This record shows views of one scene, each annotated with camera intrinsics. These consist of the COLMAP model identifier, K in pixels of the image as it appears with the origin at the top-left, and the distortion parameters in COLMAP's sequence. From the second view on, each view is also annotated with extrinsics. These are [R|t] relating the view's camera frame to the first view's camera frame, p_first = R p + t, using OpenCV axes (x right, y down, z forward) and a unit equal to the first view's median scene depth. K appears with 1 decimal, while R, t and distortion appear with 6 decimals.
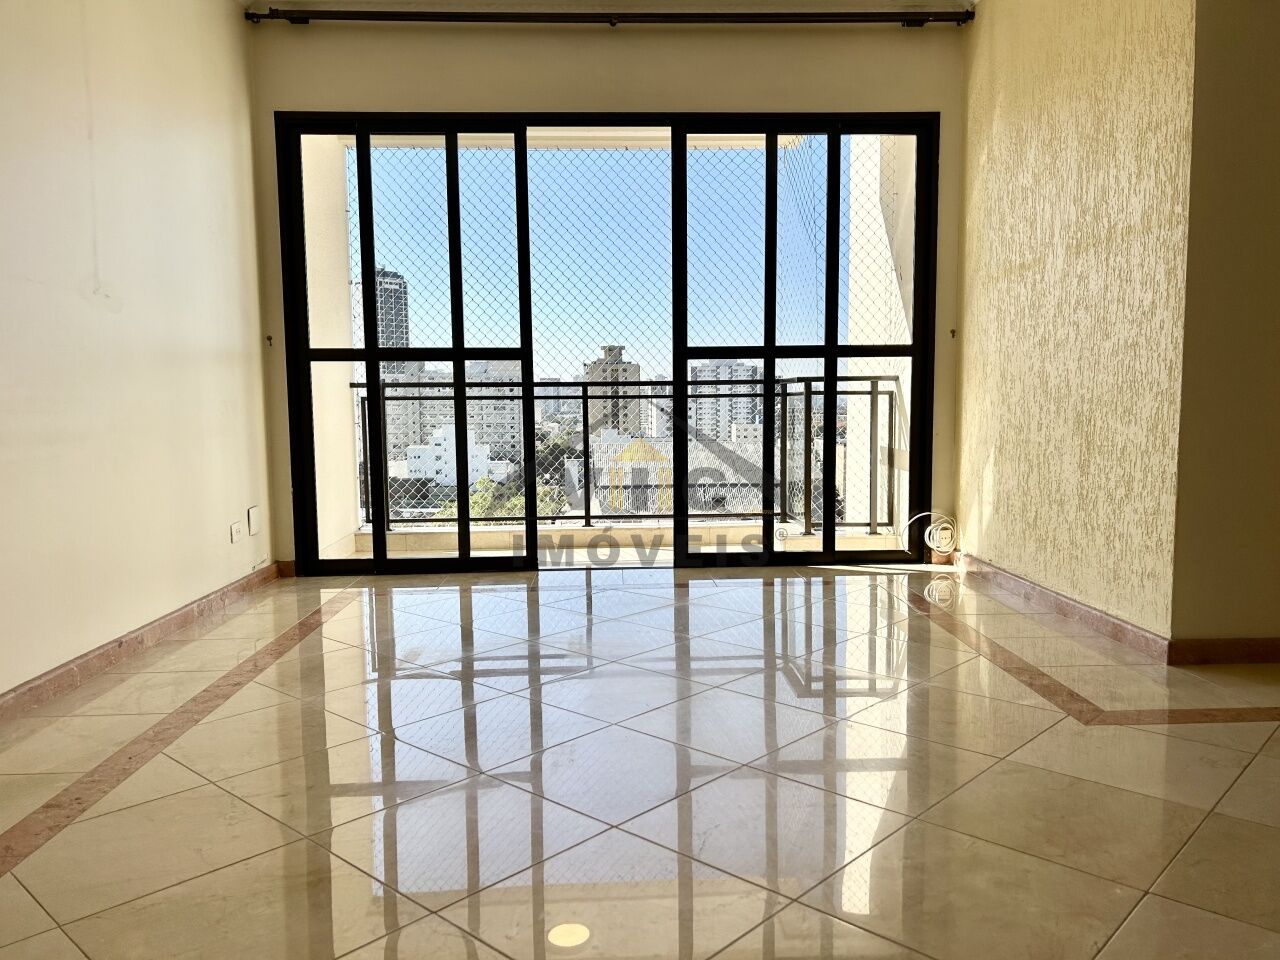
lens RADIAL K [[958.3, 0, 646.0], [0, 958.3, 489.9], [0, 0, 1]] dist [0.060183, -0.067289]
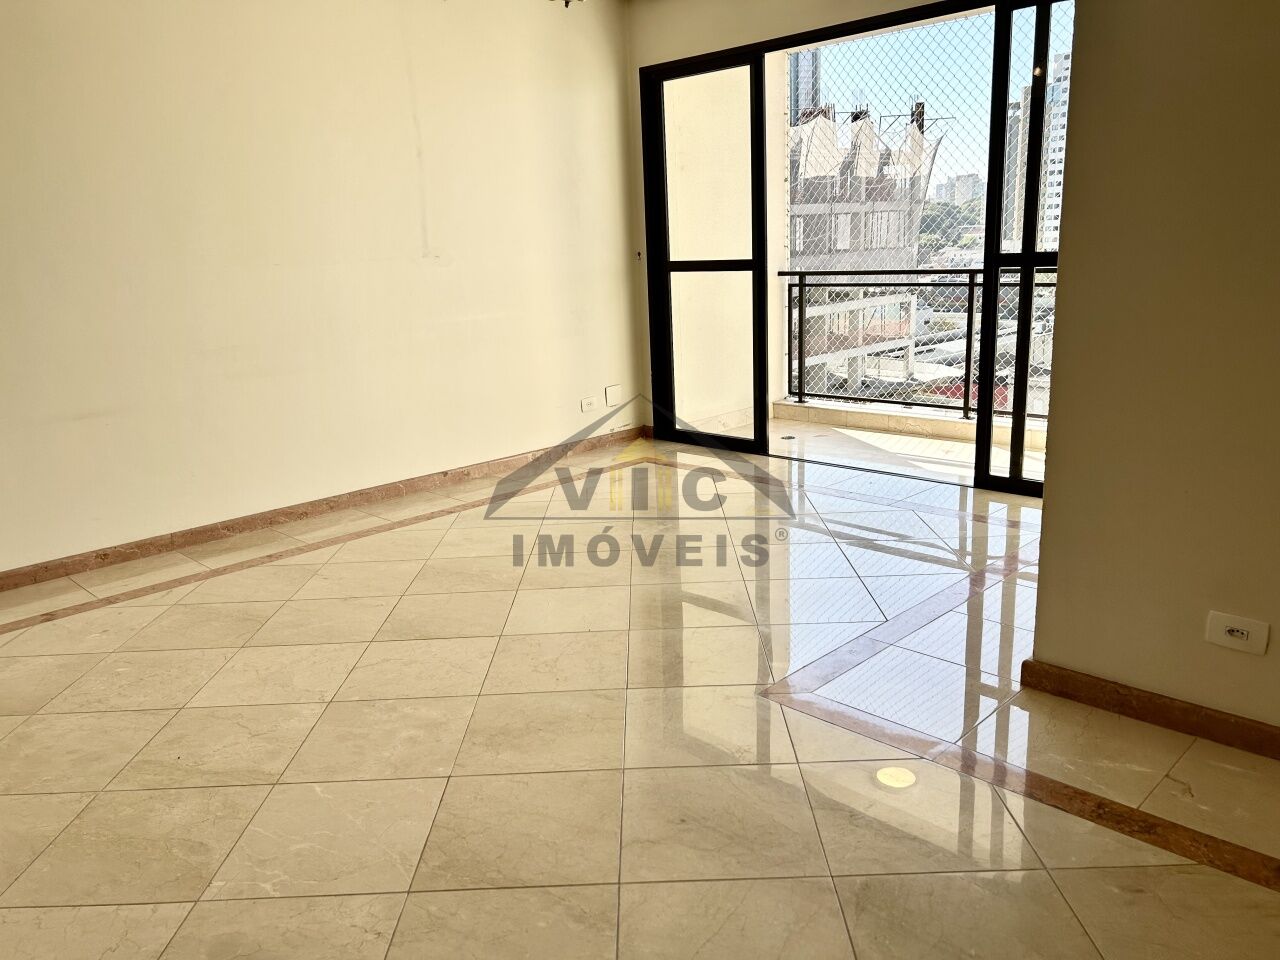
lens RADIAL K [[958.3, 0, 642.3], [0, 958.3, 488.3], [0, 0, 1]] dist [0.060183, -0.067289]
pose [[0.679874, 0.169407, -0.713493, 0.593818], [-0.034876, 0.979320, 0.199291, -0.107696], [0.732499, -0.110609, 0.671722, 0.104315]]
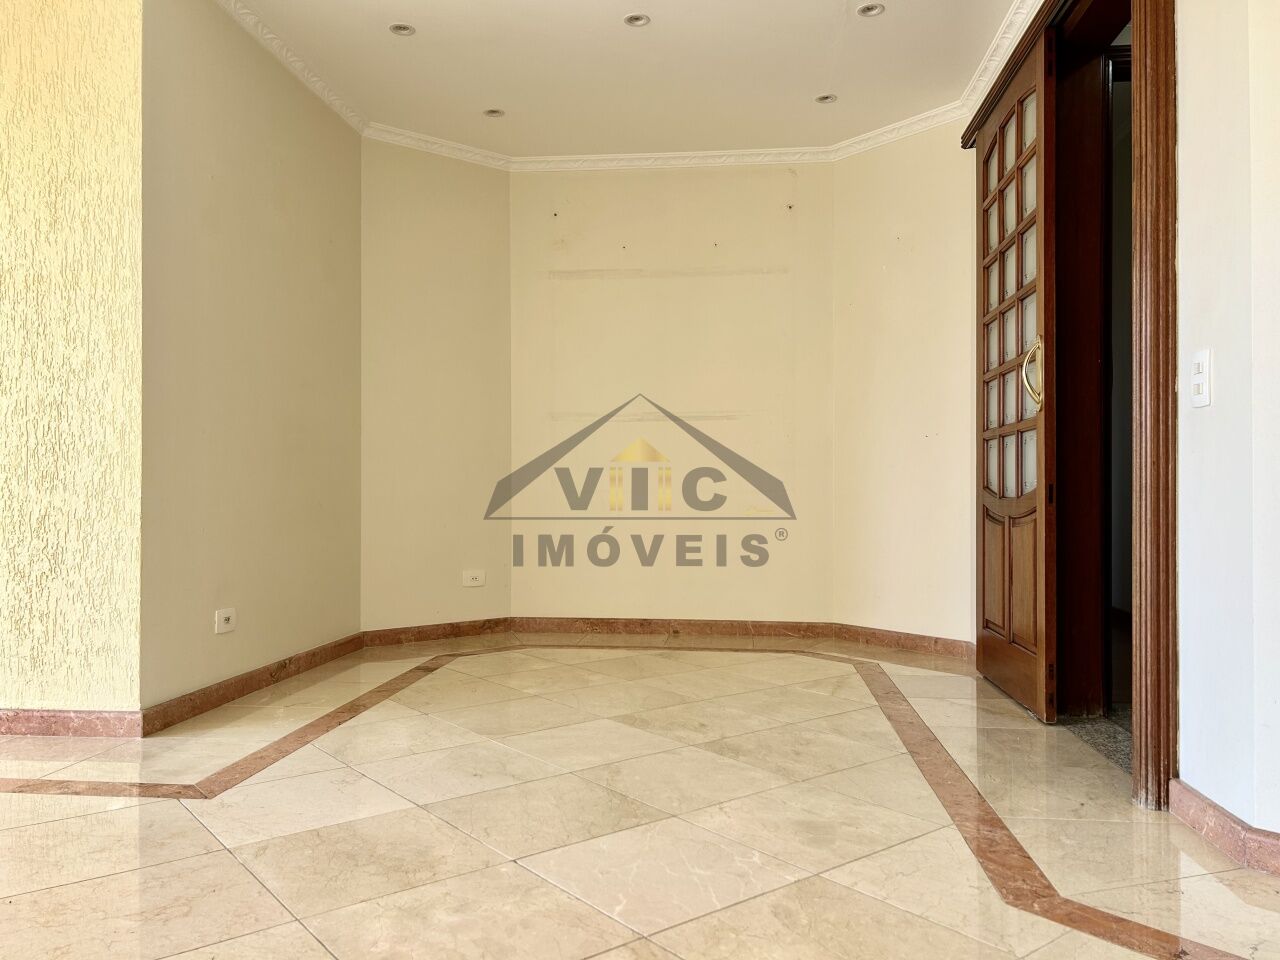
lens RADIAL K [[958.3, 0, 657.0], [0, 958.3, 486.7], [0, 0, 1]] dist [0.060183, -0.067289]
pose [[0.141250, 0.016096, 0.989843, -0.225785], [0.089505, 0.995565, -0.028962, 0.003823], [-0.985920, 0.092686, 0.139183, 0.221409]]
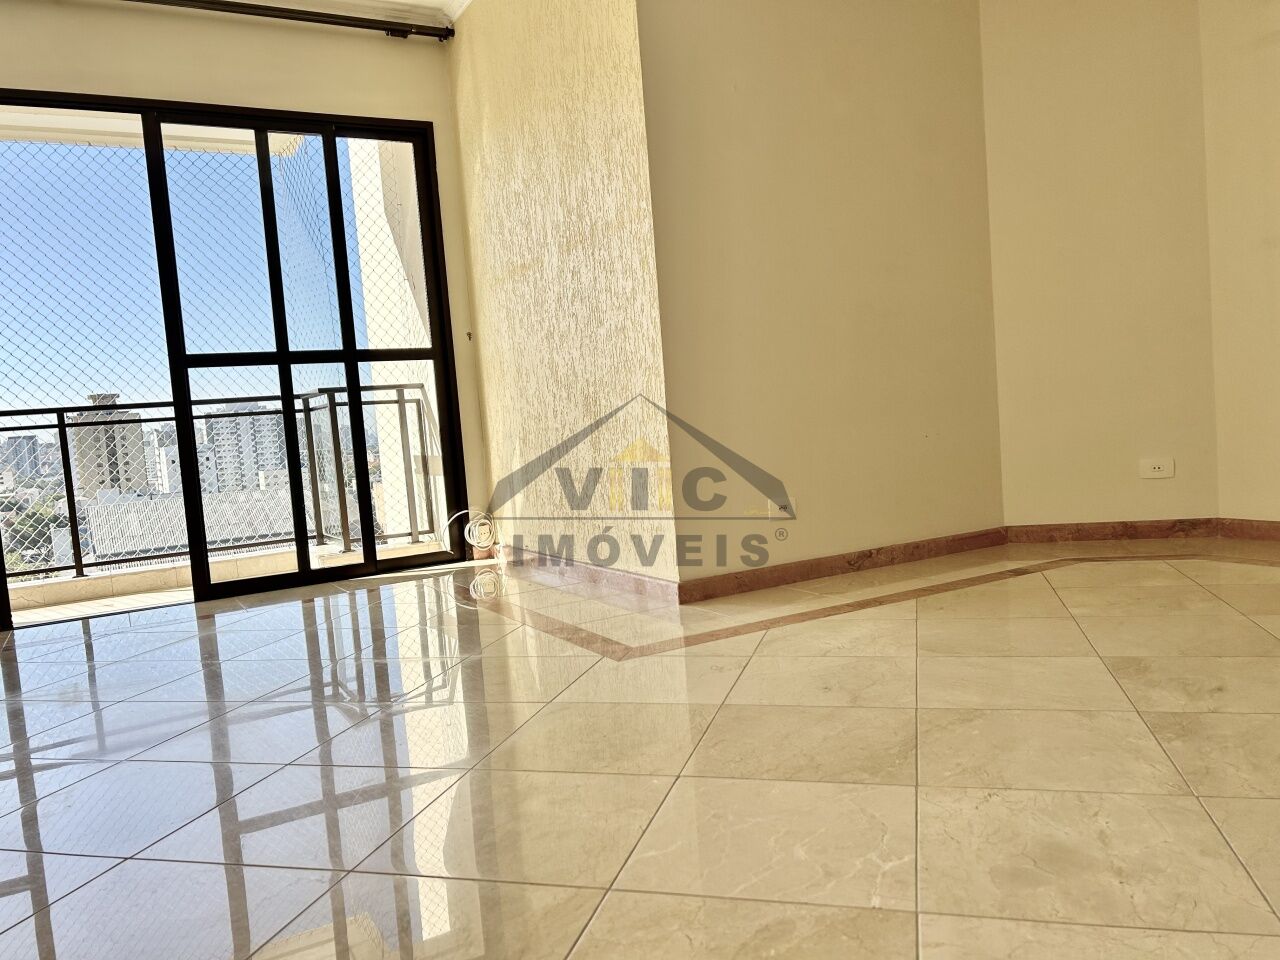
lens RADIAL K [[958.3, 0, 635.4], [0, 958.3, 488.2], [0, 0, 1]] dist [0.060183, -0.067289]
pose [[0.892388, -0.091464, 0.441902, 0.006609], [0.108952, 0.993944, -0.014297, 0.035729], [-0.437918, 0.060905, 0.896949, 0.007379]]
